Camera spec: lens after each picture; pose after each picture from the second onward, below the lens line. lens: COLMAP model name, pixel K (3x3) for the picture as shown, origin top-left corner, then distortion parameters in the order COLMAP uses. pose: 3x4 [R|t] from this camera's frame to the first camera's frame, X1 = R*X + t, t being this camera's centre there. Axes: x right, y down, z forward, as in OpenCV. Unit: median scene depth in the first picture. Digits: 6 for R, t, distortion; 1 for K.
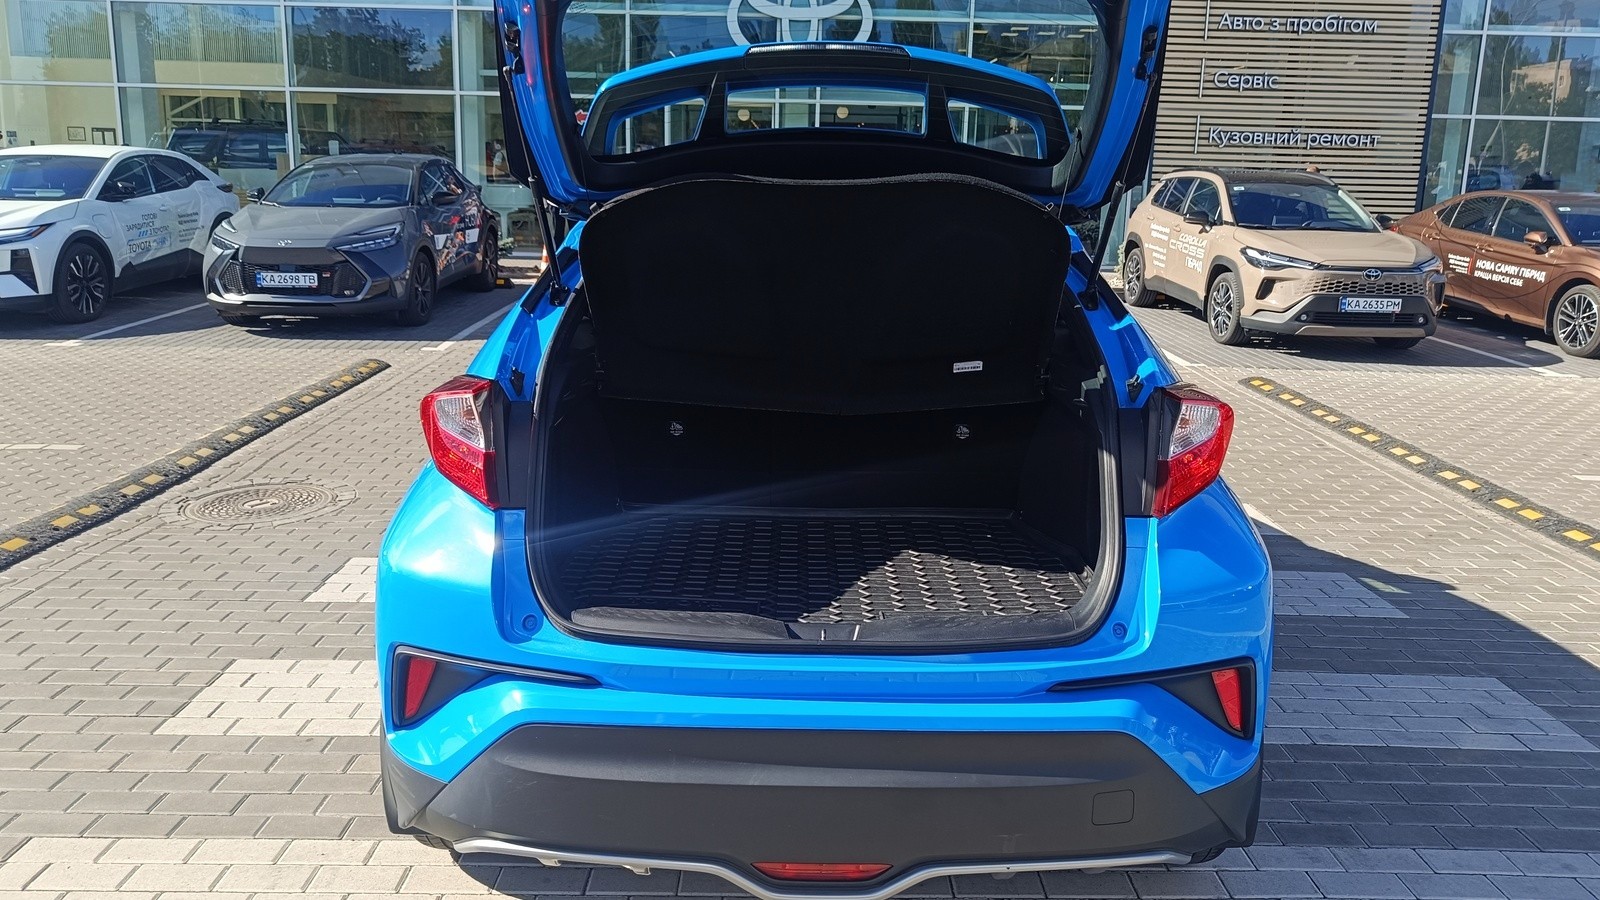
lens RADIAL K [[1133.0, 0, 784.9], [0, 1133.0, 391.5], [0, 0, 1]] dist [0.002201, -0.001391]
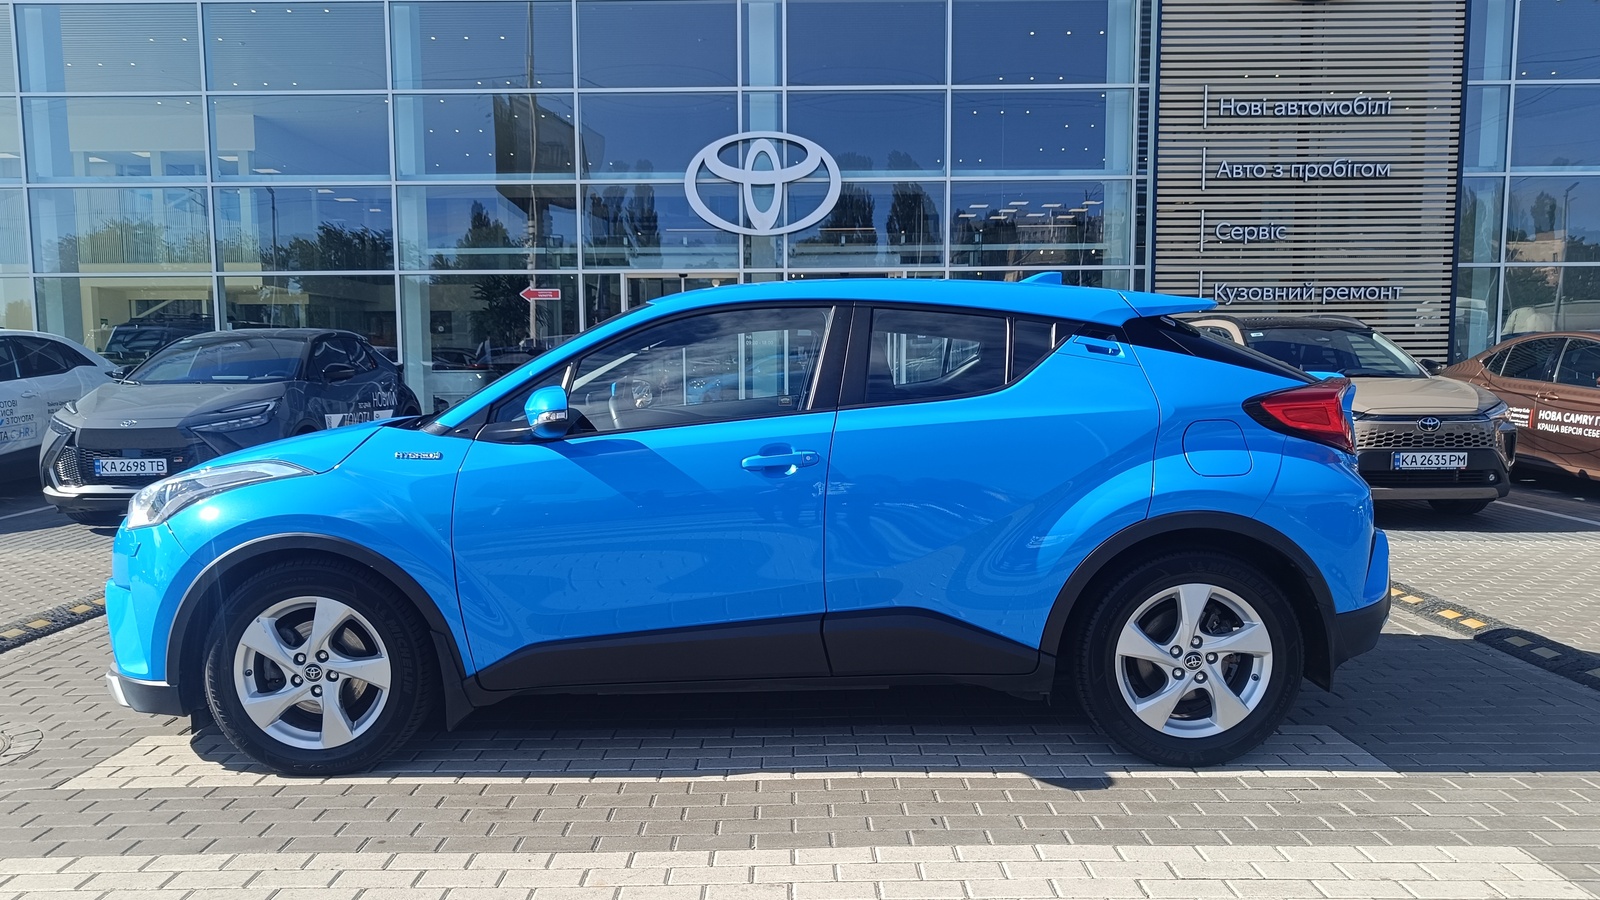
lens RADIAL K [[1122.8, 0, 779.2], [0, 1122.8, 481.1], [0, 0, 1]] dist [0.000850, 0.000000]
pose [[0.999525, -0.027920, -0.013013, 0.046707], [0.026550, 0.995062, -0.095642, 0.003916], [0.015619, 0.095251, 0.995331, 0.159209]]
